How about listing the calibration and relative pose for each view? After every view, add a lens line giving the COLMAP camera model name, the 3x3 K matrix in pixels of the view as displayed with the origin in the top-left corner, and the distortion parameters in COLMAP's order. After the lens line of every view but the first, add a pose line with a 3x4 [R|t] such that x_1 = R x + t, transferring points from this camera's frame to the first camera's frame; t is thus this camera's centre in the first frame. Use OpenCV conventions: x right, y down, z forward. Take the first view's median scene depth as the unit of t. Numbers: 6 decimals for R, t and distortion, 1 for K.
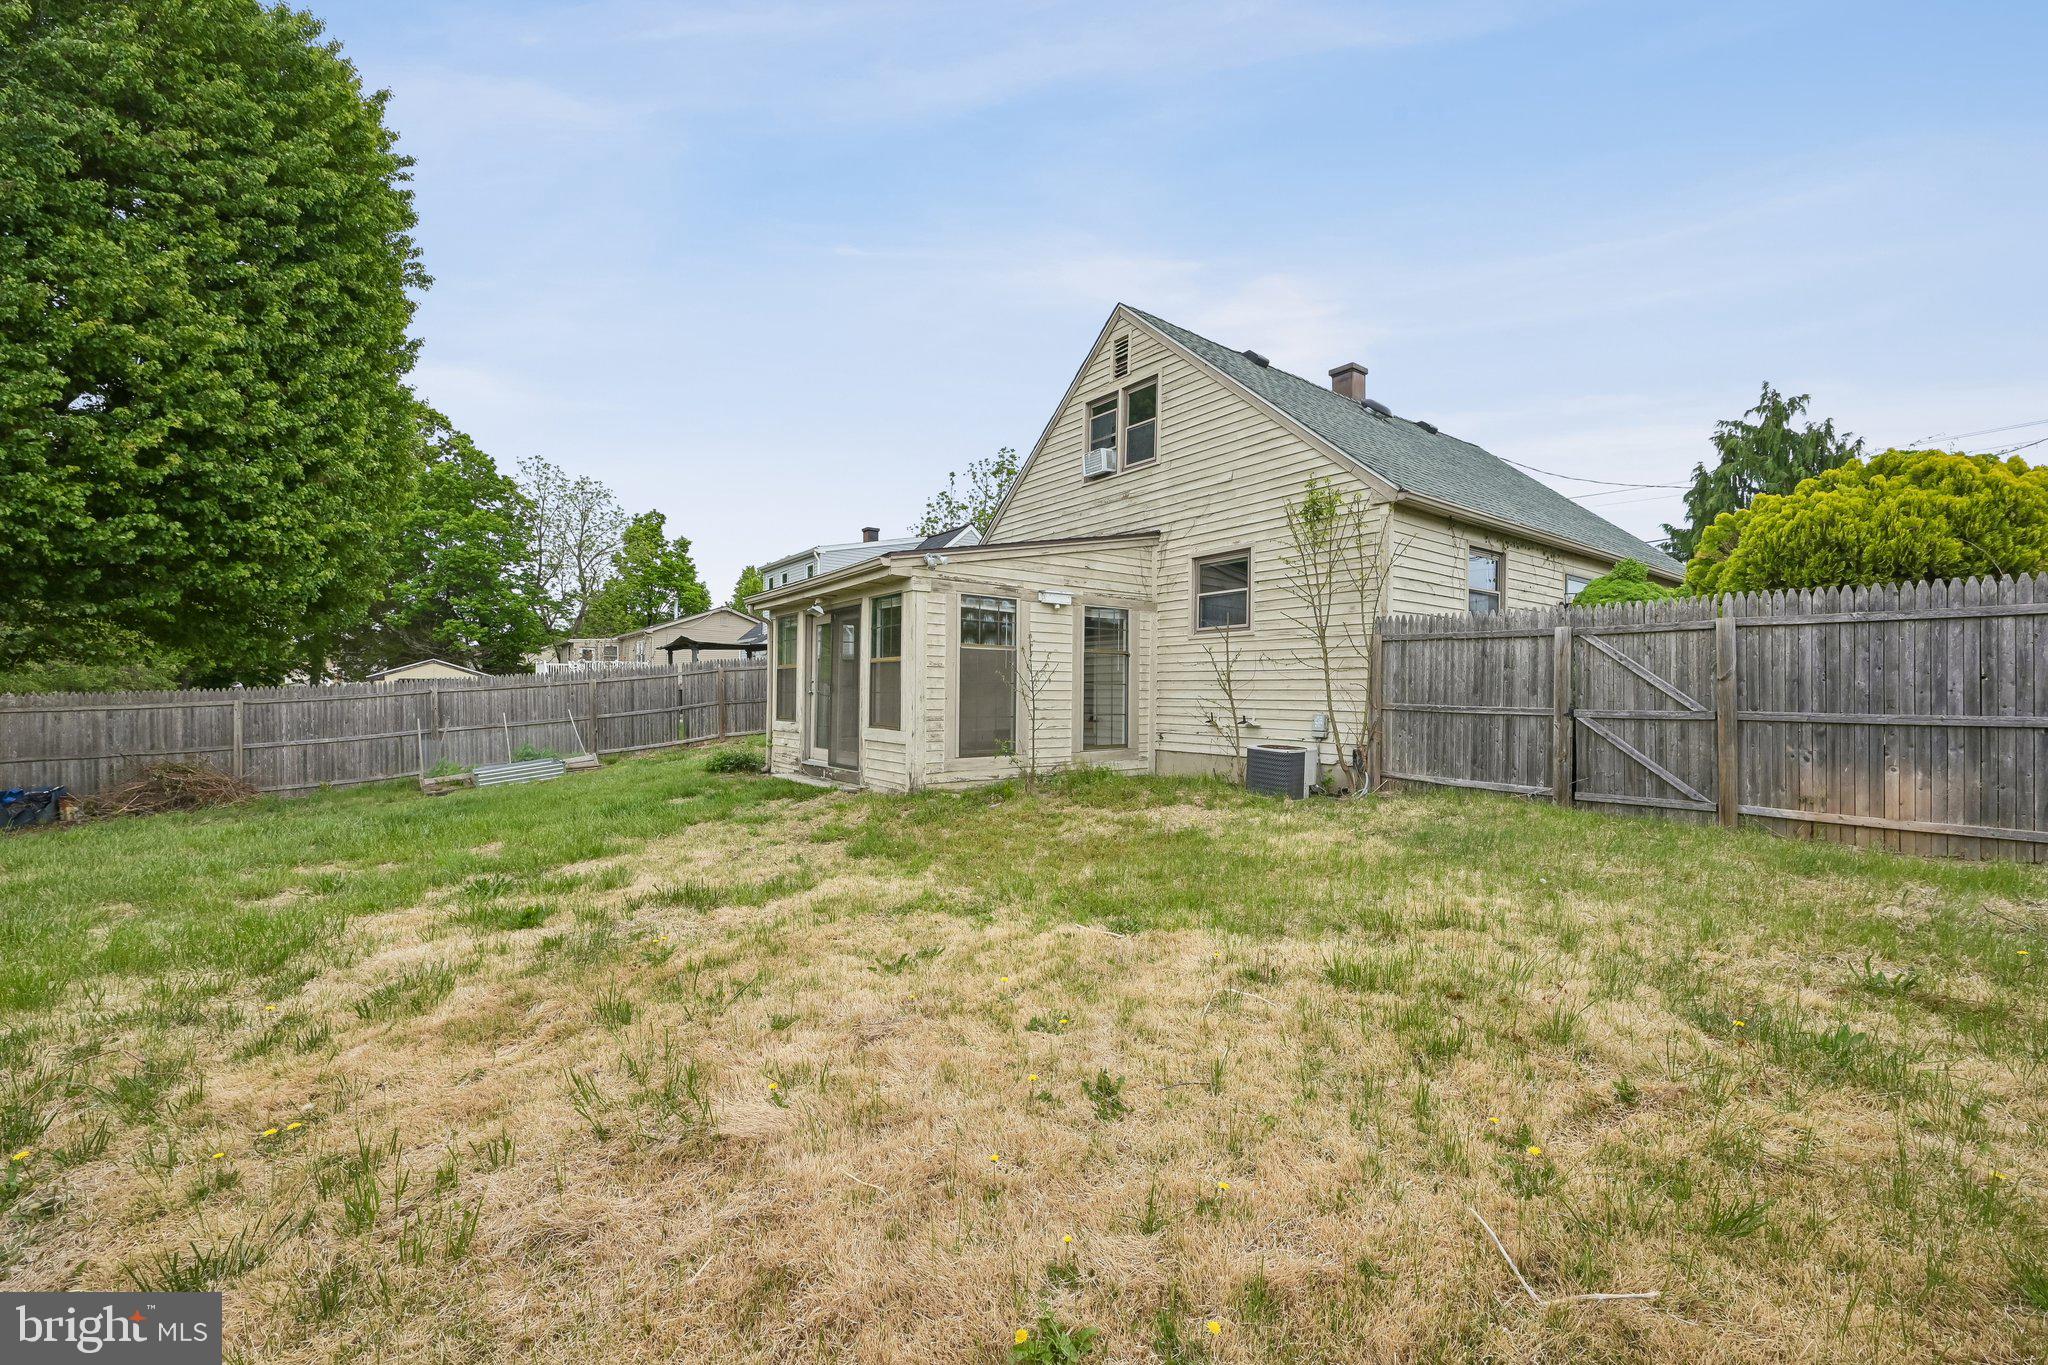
lens RADIAL K [[829.4, 0, 1031.8], [0, 829.4, 696.4], [0, 0, 1]] dist [-0.001284, 0.000152]
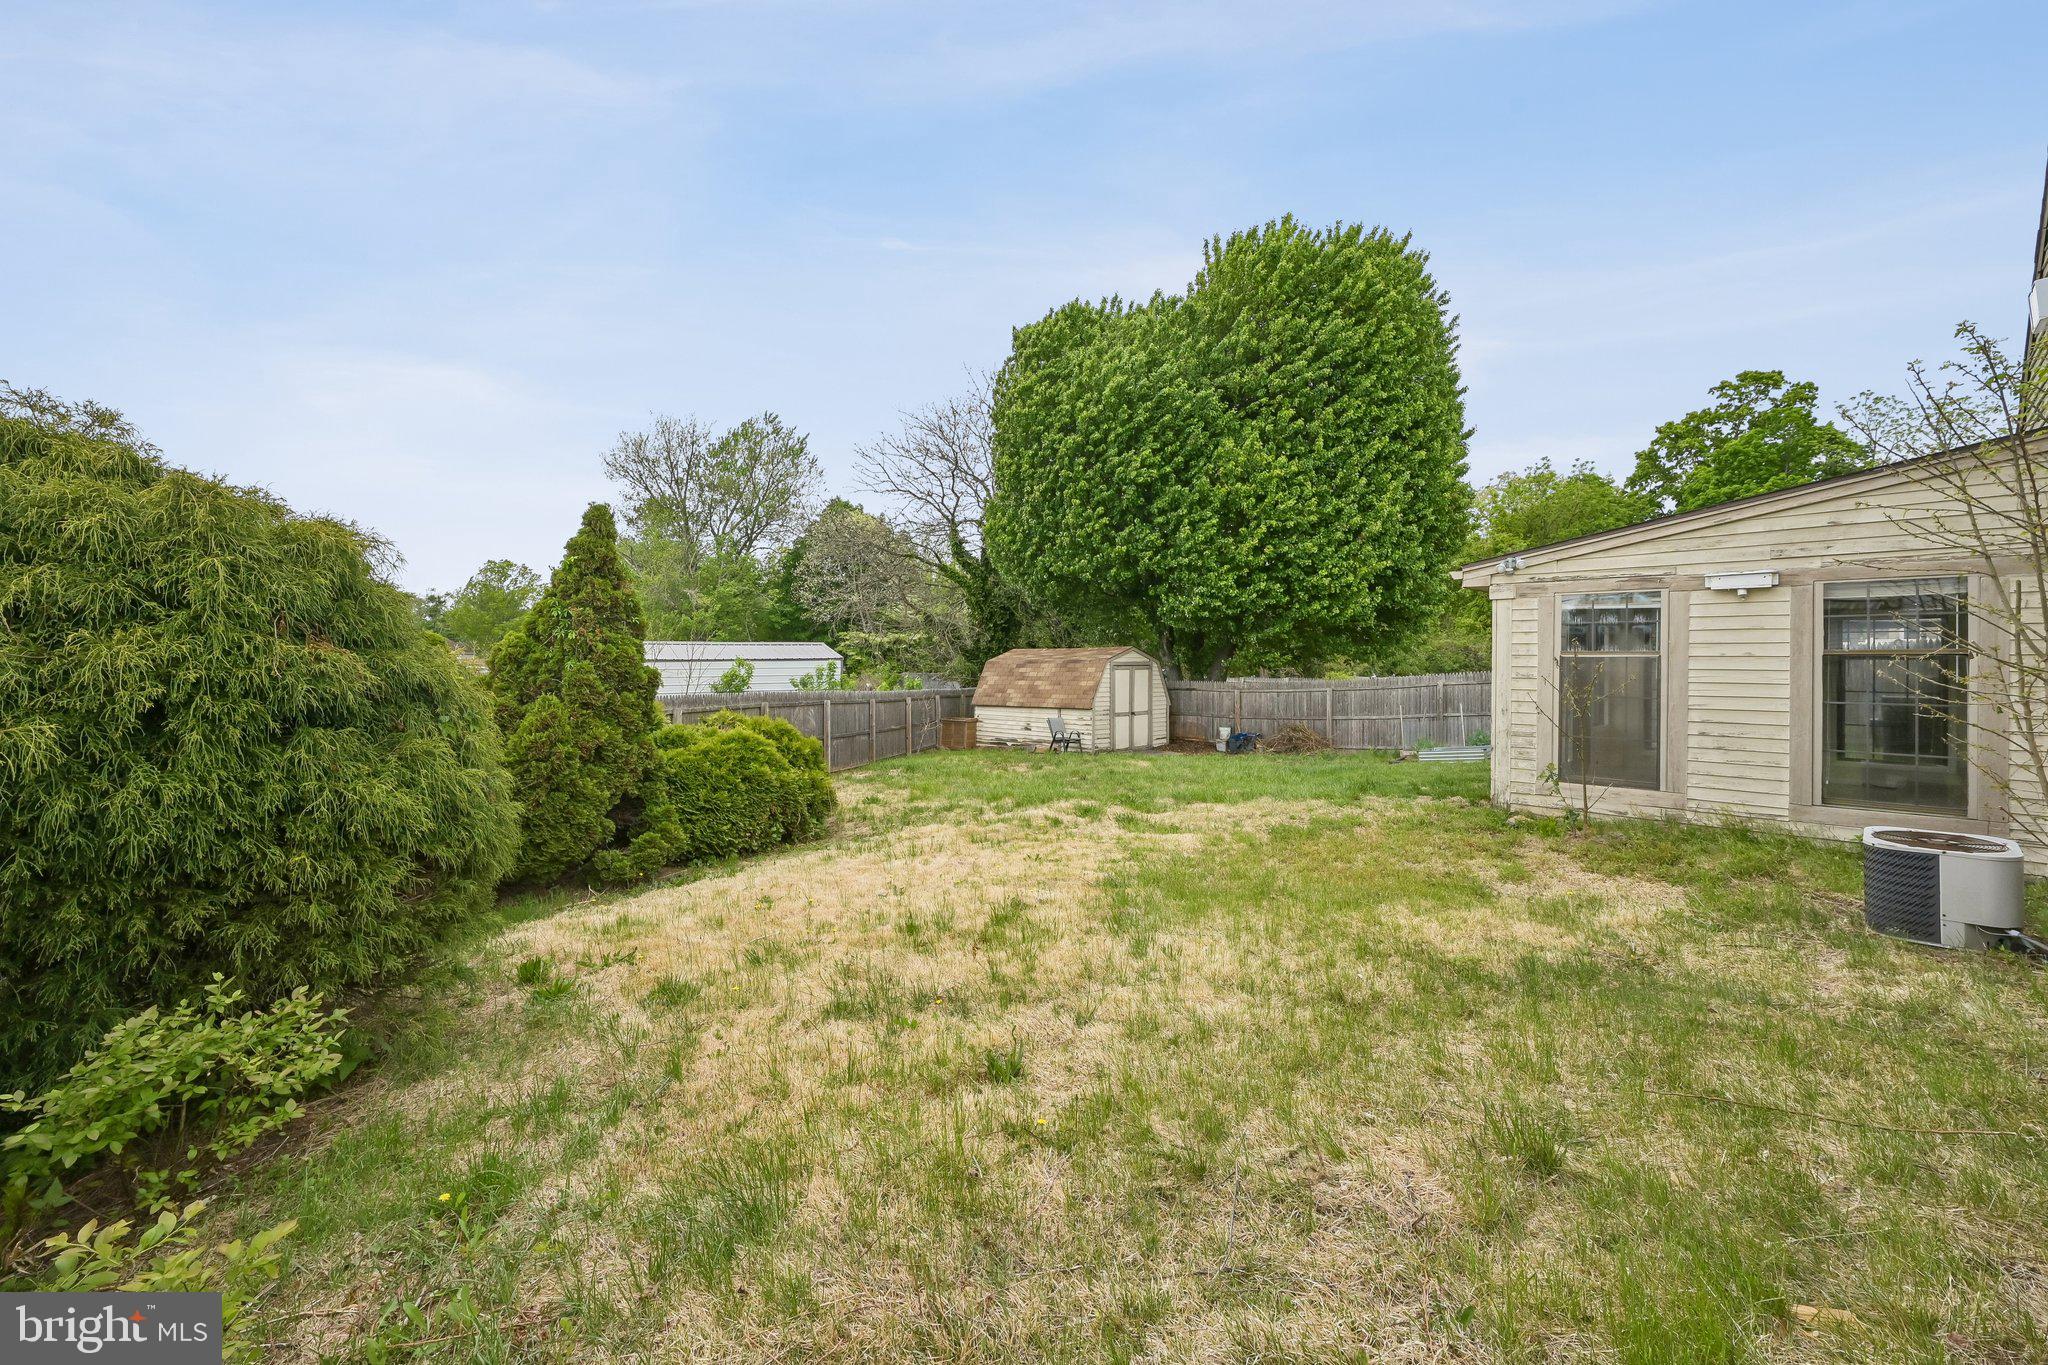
lens RADIAL K [[829.4, 0, 1039.3], [0, 829.4, 666.5], [0, 0, 1]] dist [-0.001284, 0.000152]
pose [[0.143774, 0.000174, -0.989611, 0.627818], [-0.005101, 0.999987, -0.000565, -0.039930], [0.989597, 0.005129, 0.143773, 0.292749]]
